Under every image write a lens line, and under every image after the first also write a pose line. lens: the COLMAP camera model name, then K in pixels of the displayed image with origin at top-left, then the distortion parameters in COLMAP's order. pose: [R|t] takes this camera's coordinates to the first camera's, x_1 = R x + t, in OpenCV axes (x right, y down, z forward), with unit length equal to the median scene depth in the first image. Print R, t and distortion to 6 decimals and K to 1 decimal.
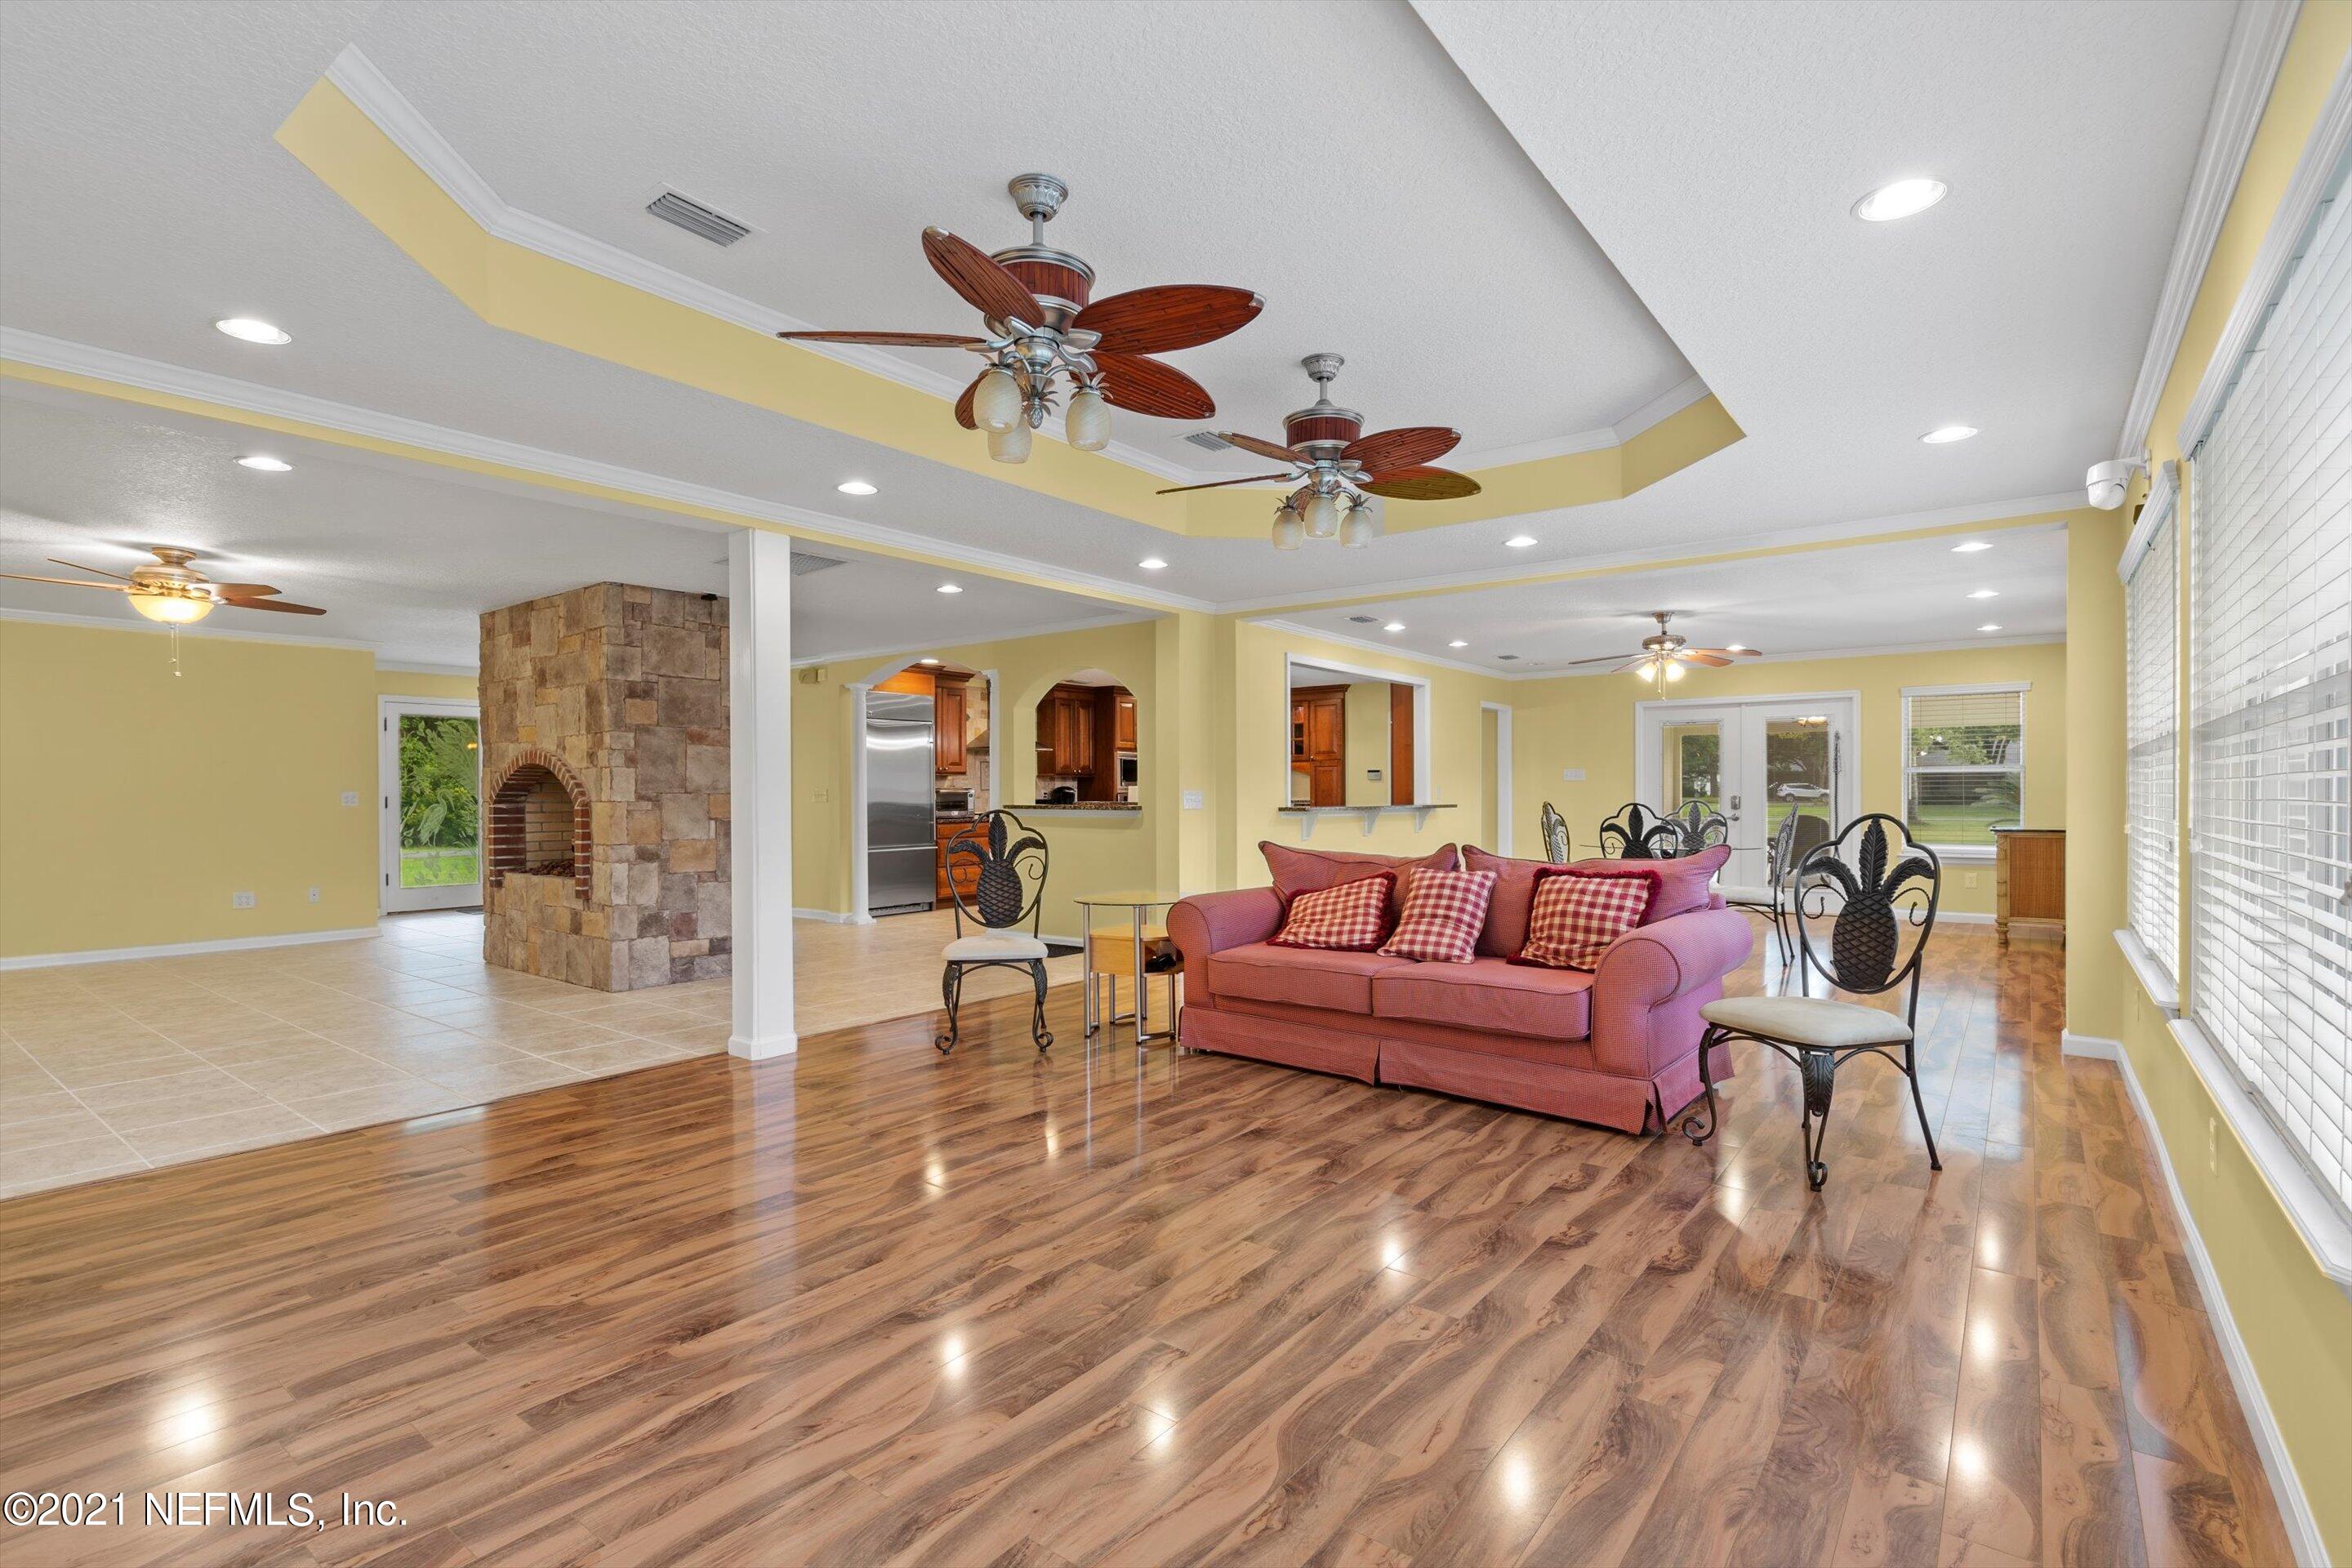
lens RADIAL K [[1077.1, 0, 1176.1], [0, 1077.1, 788.5], [0, 0, 1]] dist [-0.010978, 0.001990]
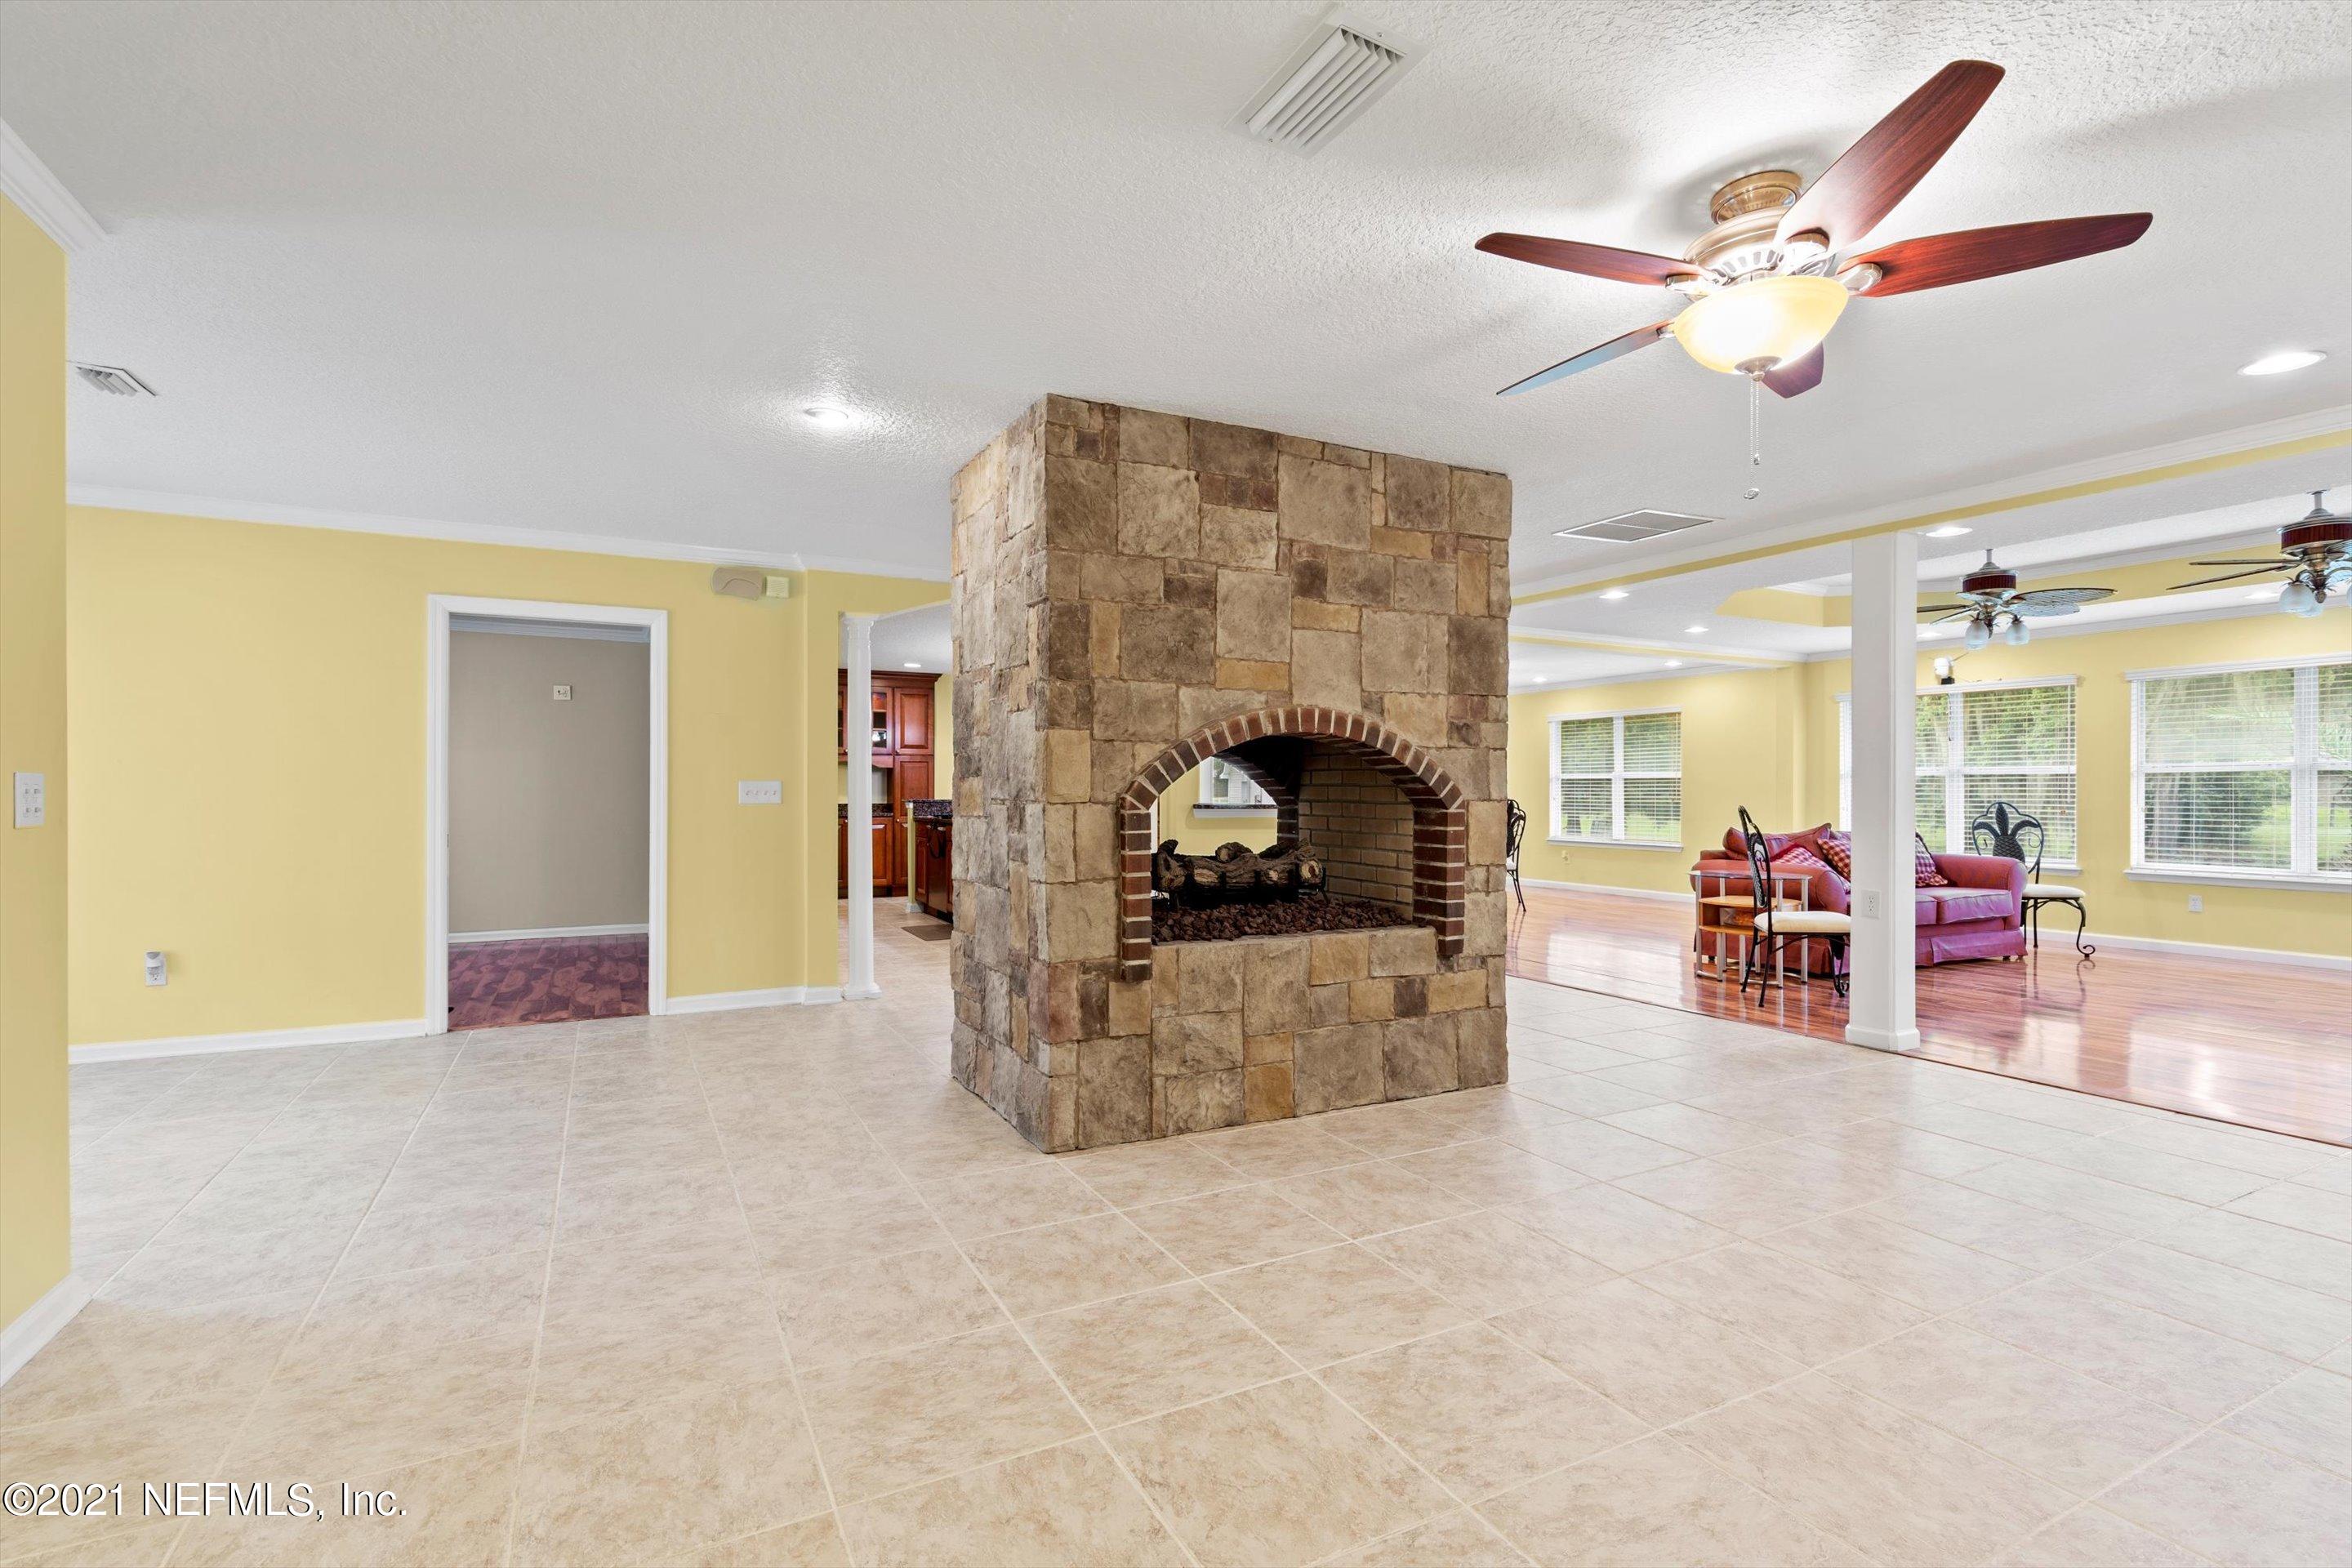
lens RADIAL K [[1077.1, 0, 1172.3], [0, 1077.1, 789.3], [0, 0, 1]] dist [-0.010978, 0.001990]
pose [[0.446086, 0.007841, 0.894956, -1.756080], [-0.004038, 0.999969, -0.006748, 0.016625], [-0.894981, -0.000604, 0.446104, 1.263476]]
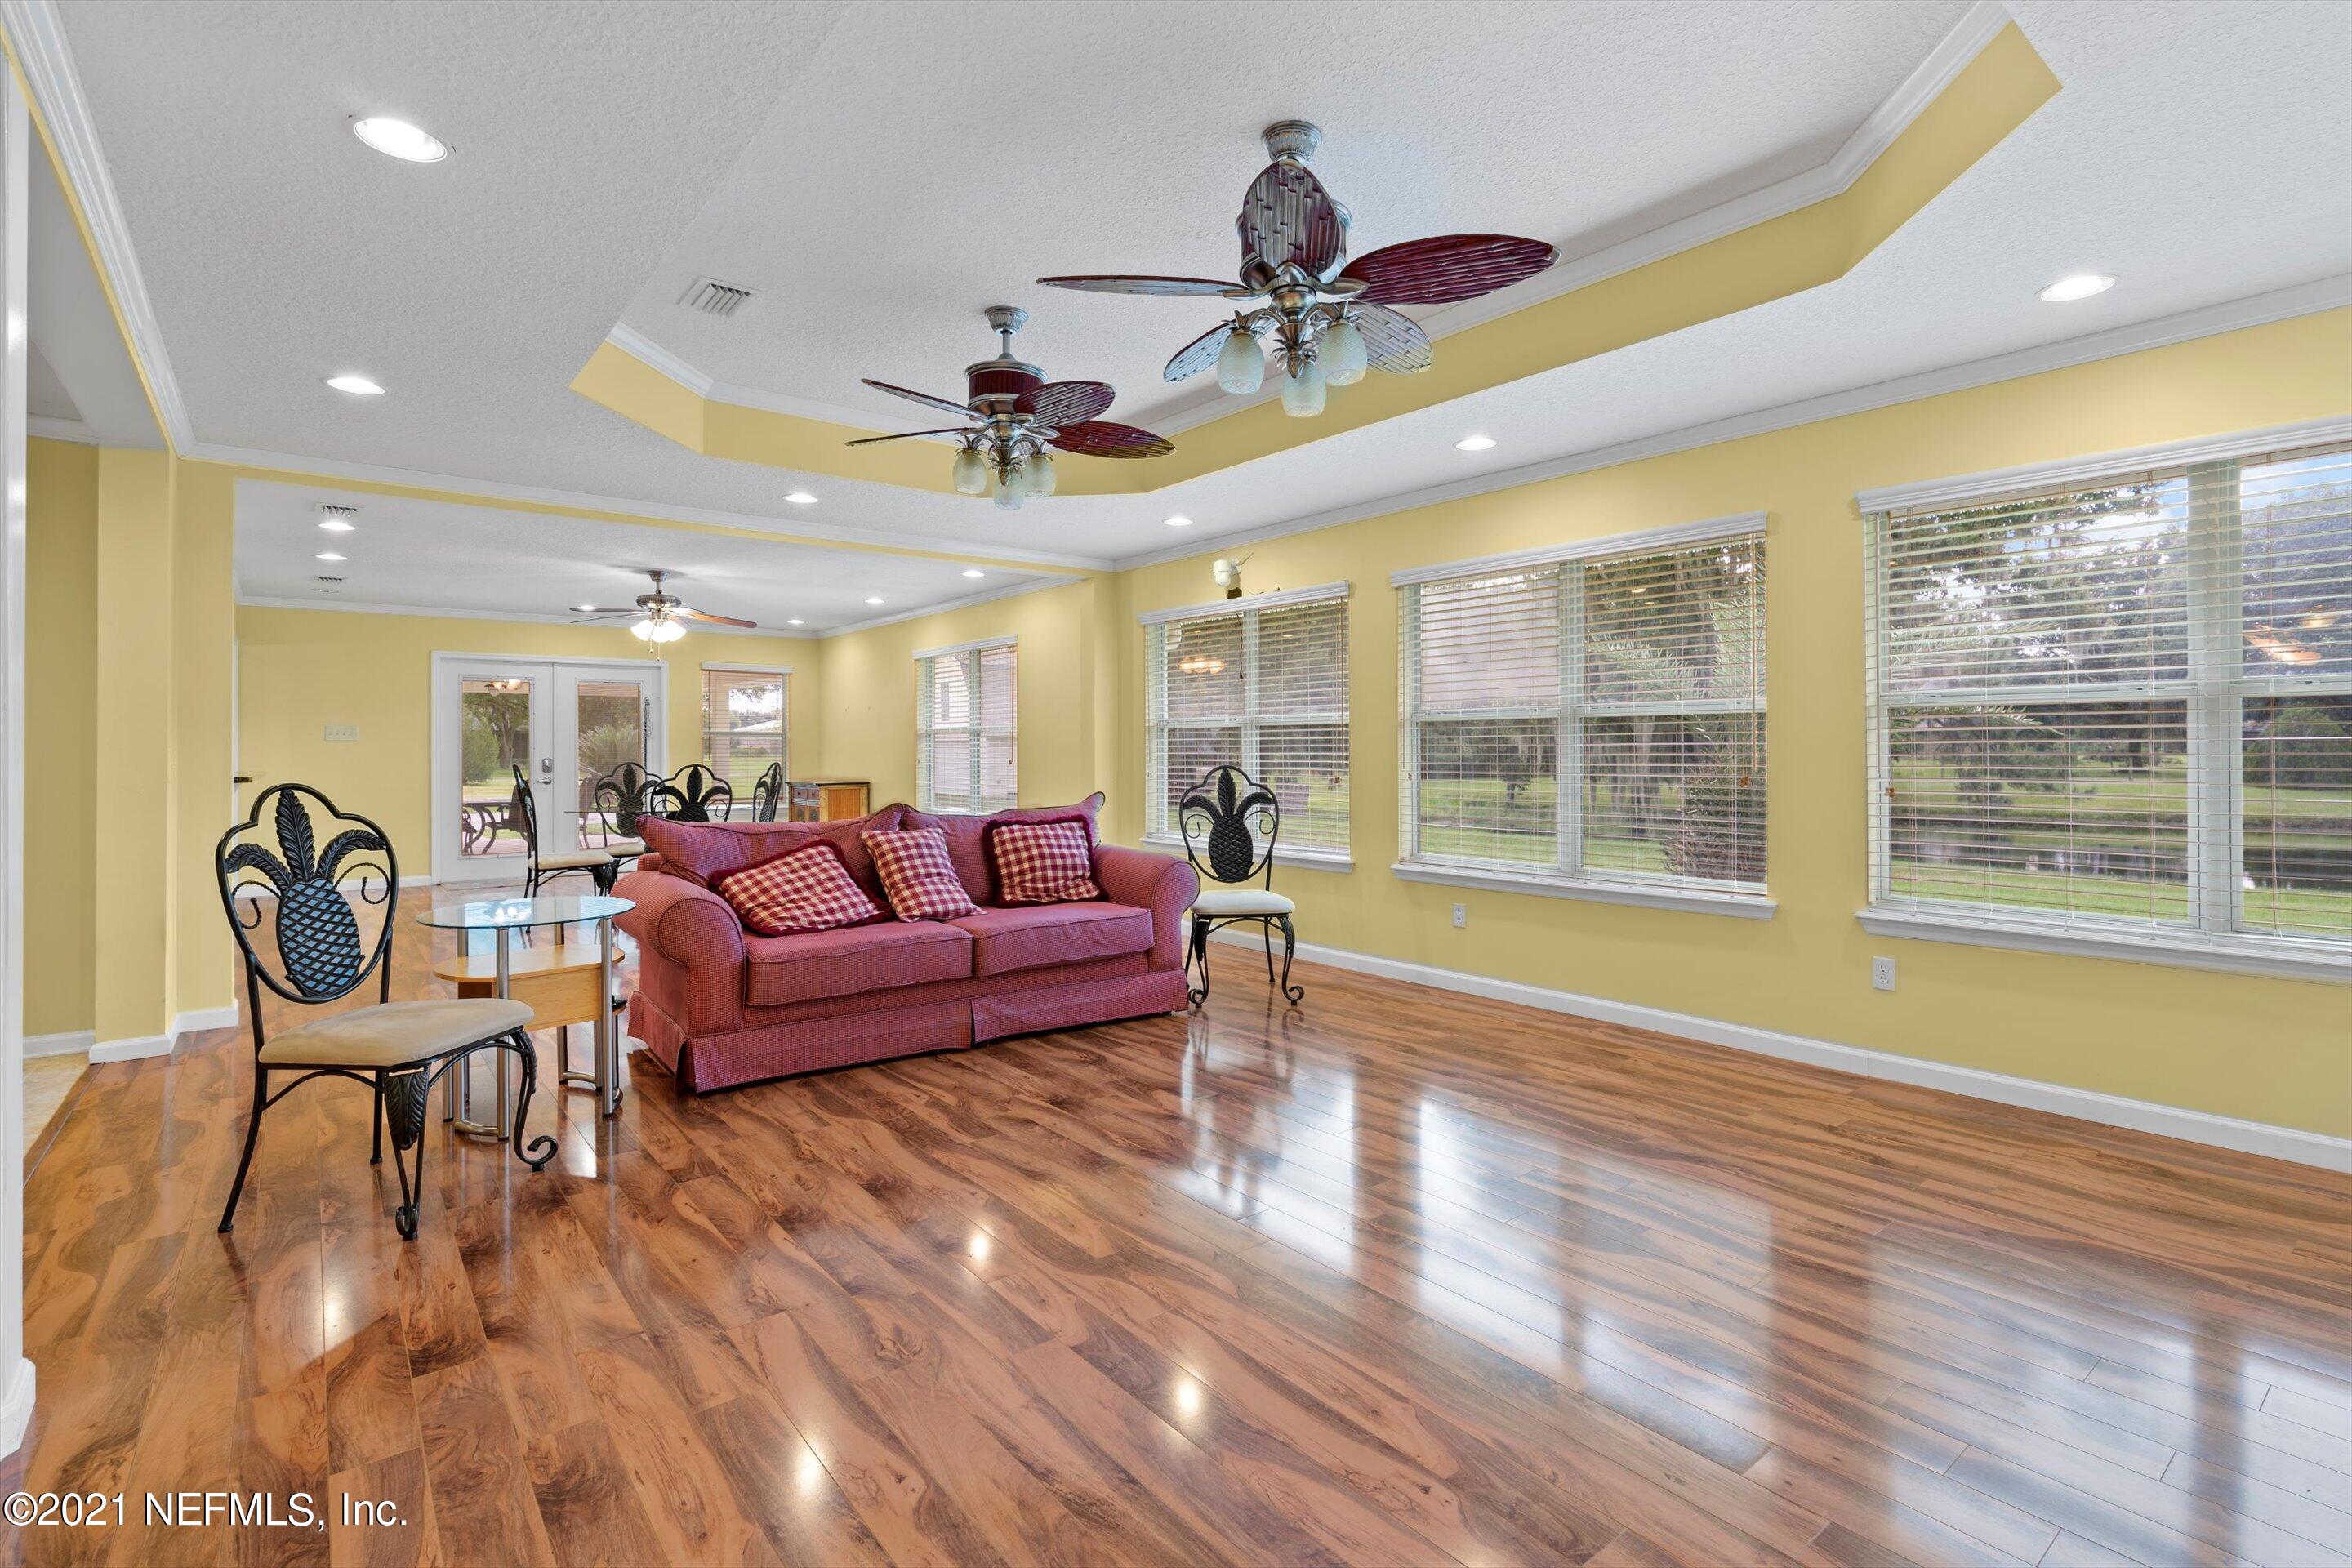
lens RADIAL K [[1077.1, 0, 1185.7], [0, 1077.1, 740.0], [0, 0, 1]] dist [-0.010978, 0.001990]
pose [[0.259474, 0.014085, 0.965647, -0.722677], [0.000721, 0.999891, -0.014778, 0.009392], [-0.965750, 0.004530, 0.259436, 0.560752]]
